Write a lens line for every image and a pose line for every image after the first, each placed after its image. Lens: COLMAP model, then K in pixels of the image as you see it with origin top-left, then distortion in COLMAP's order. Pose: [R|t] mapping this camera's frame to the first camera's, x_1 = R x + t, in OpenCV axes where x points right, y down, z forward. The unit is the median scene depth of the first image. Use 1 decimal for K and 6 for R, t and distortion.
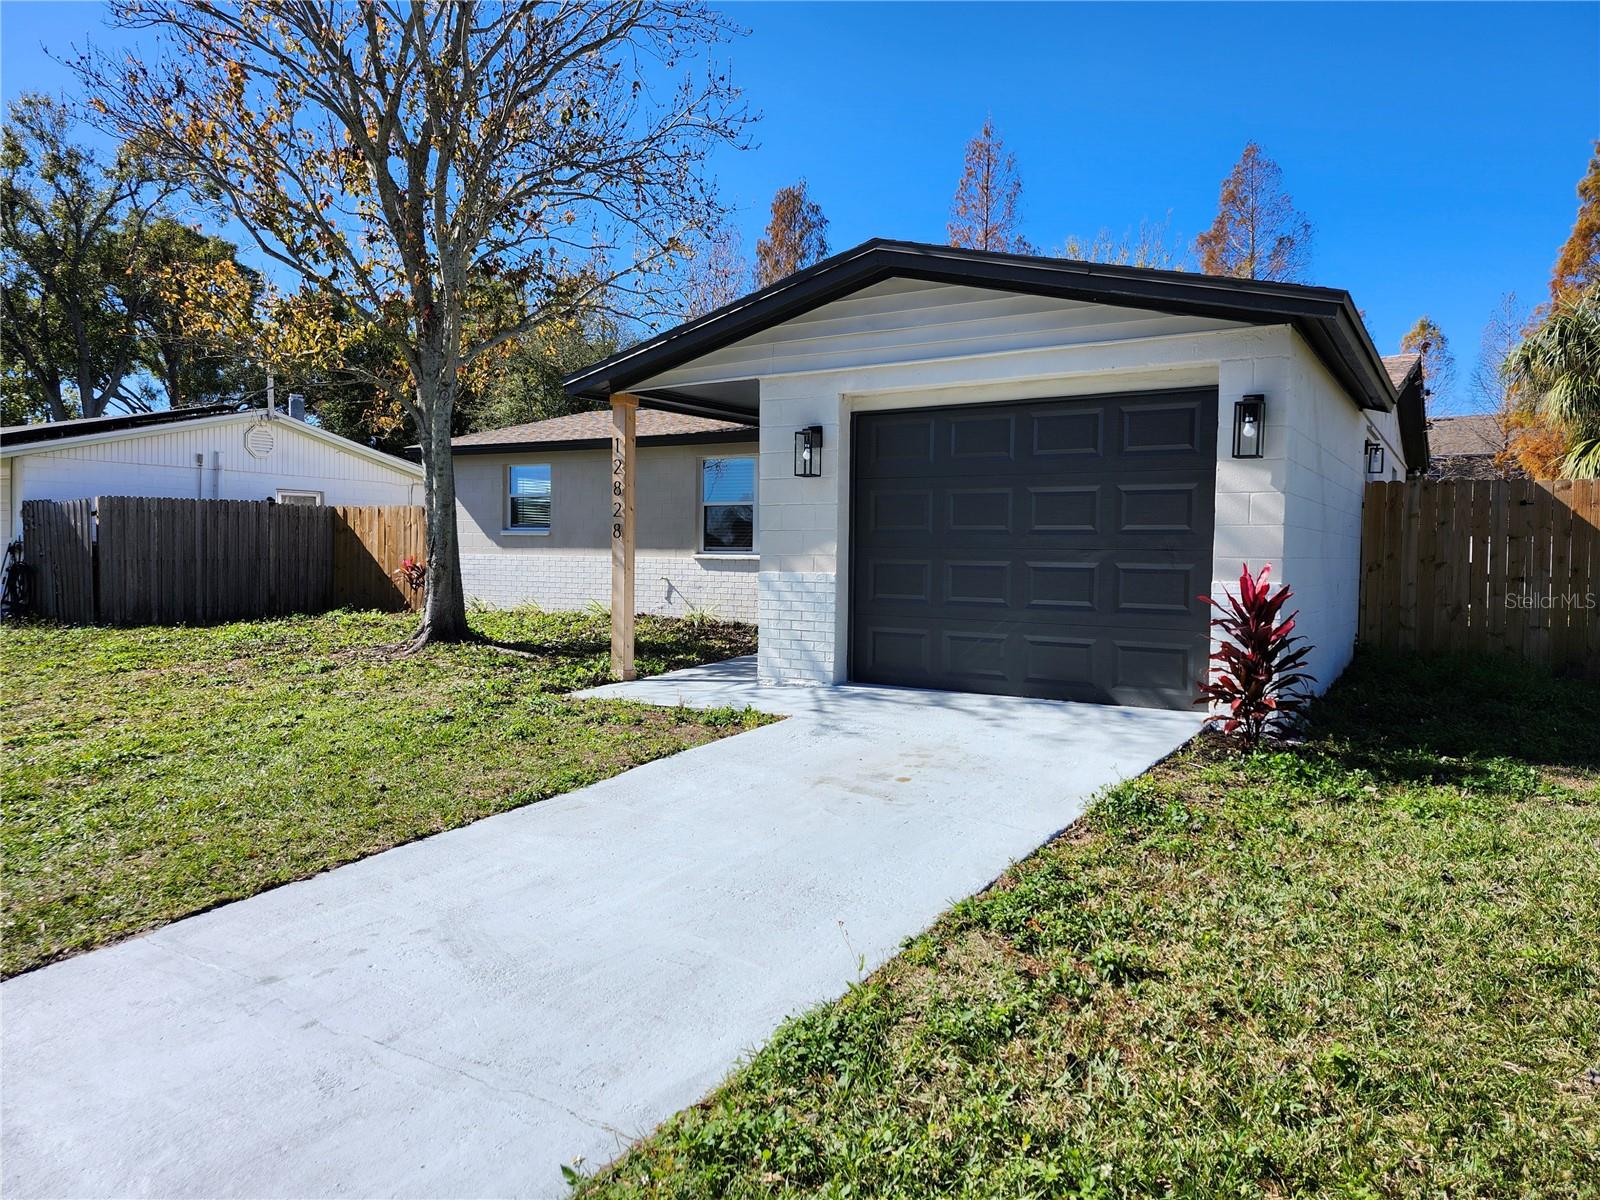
lens RADIAL K [[1071.3, 0, 810.1], [0, 1071.3, 594.3], [0, 0, 1]] dist [0.040515, -0.001004]
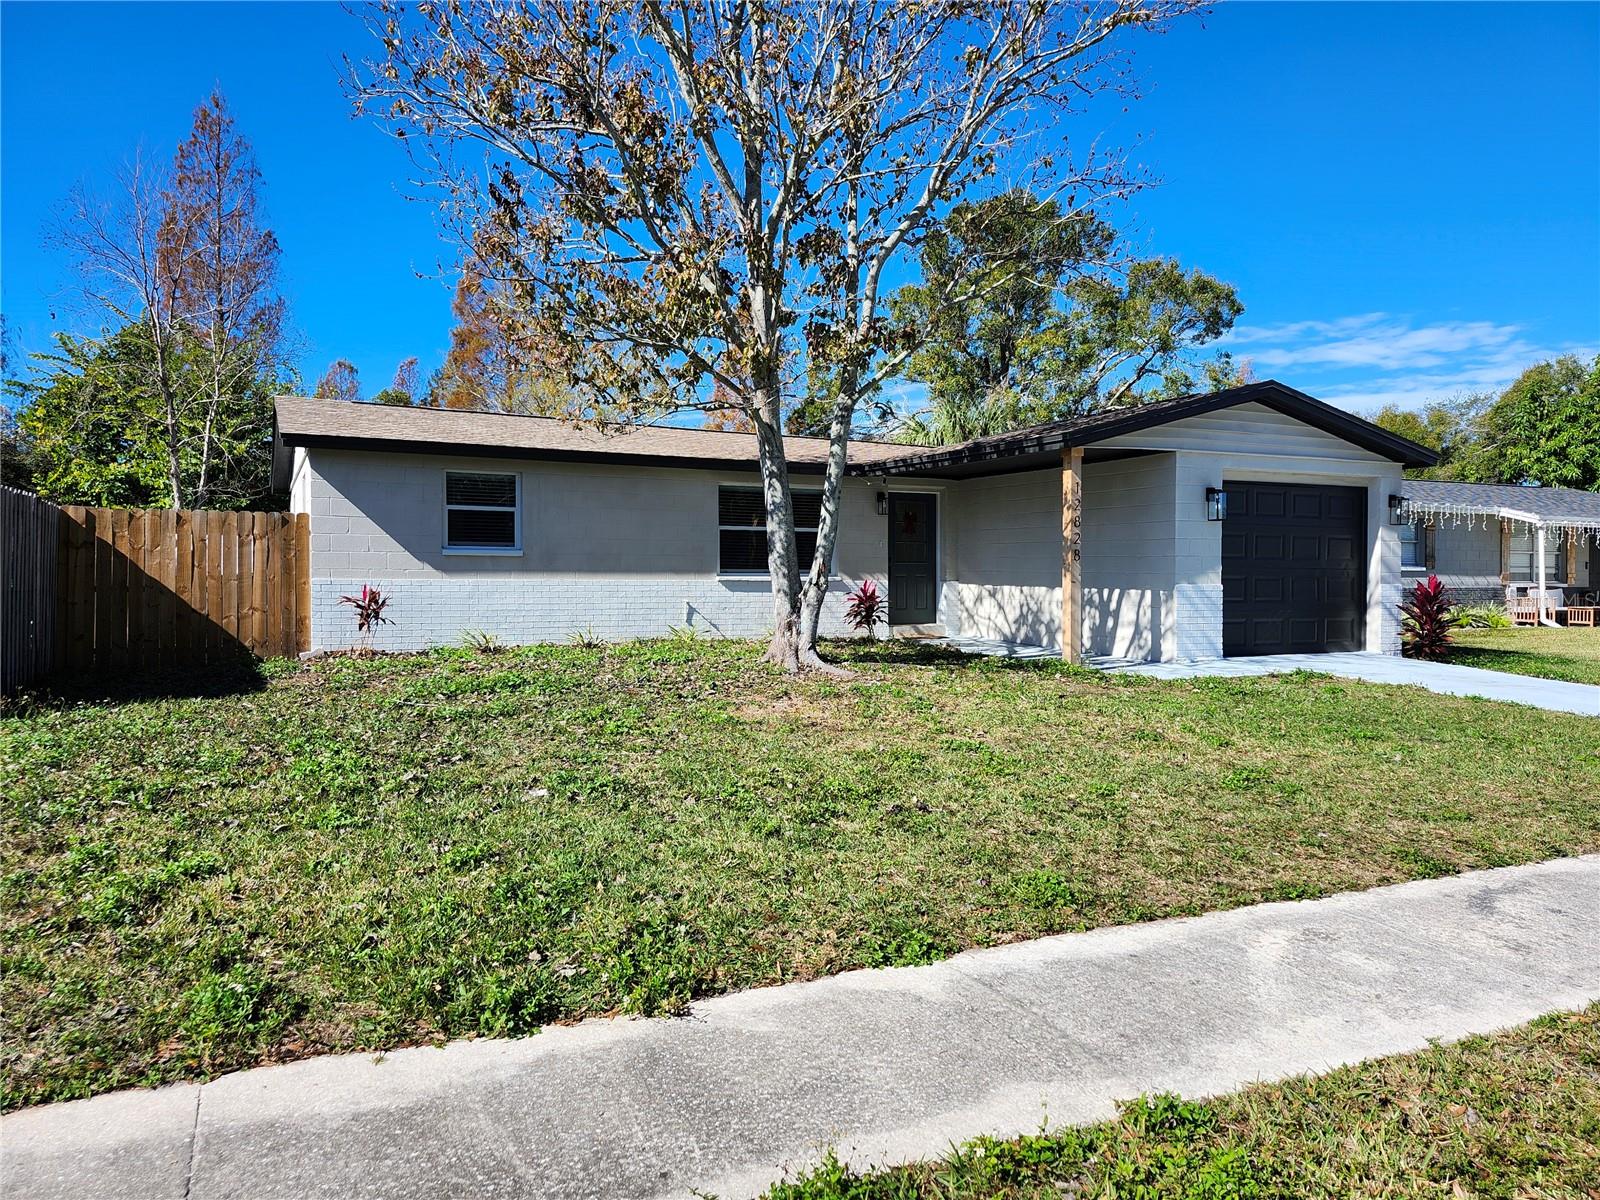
lens RADIAL K [[1071.3, 0, 810.1], [0, 1071.3, 594.3], [0, 0, 1]] dist [0.040515, -0.001004]
pose [[0.571677, -0.019525, 0.820246, -1.530516], [0.038629, 0.999249, -0.003136, -0.022897], [-0.819569, 0.033478, 0.572002, 0.580496]]
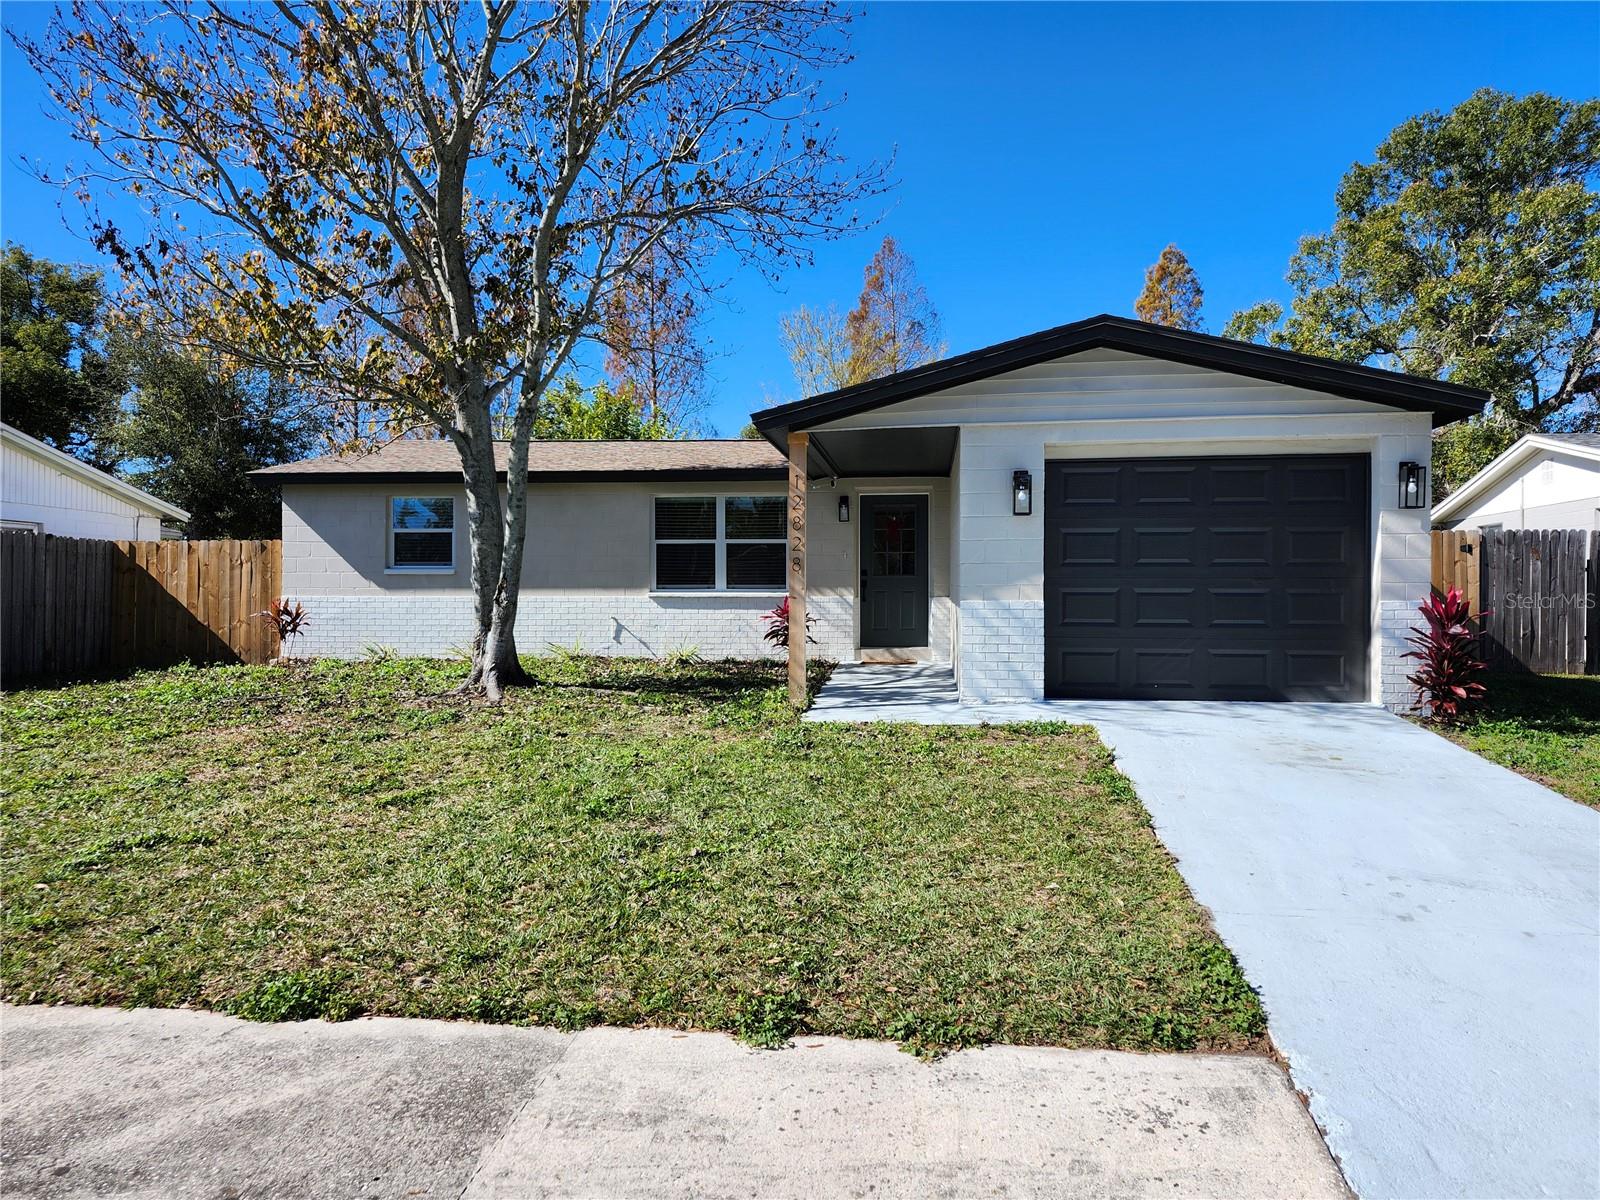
lens RADIAL K [[1071.3, 0, 810.1], [0, 1071.3, 594.3], [0, 0, 1]] dist [0.040515, -0.001004]
pose [[0.911396, -0.008501, 0.411443, -0.644285], [0.026387, 0.998936, -0.037811, 0.009511], [-0.410684, 0.045317, 0.910651, 0.066857]]
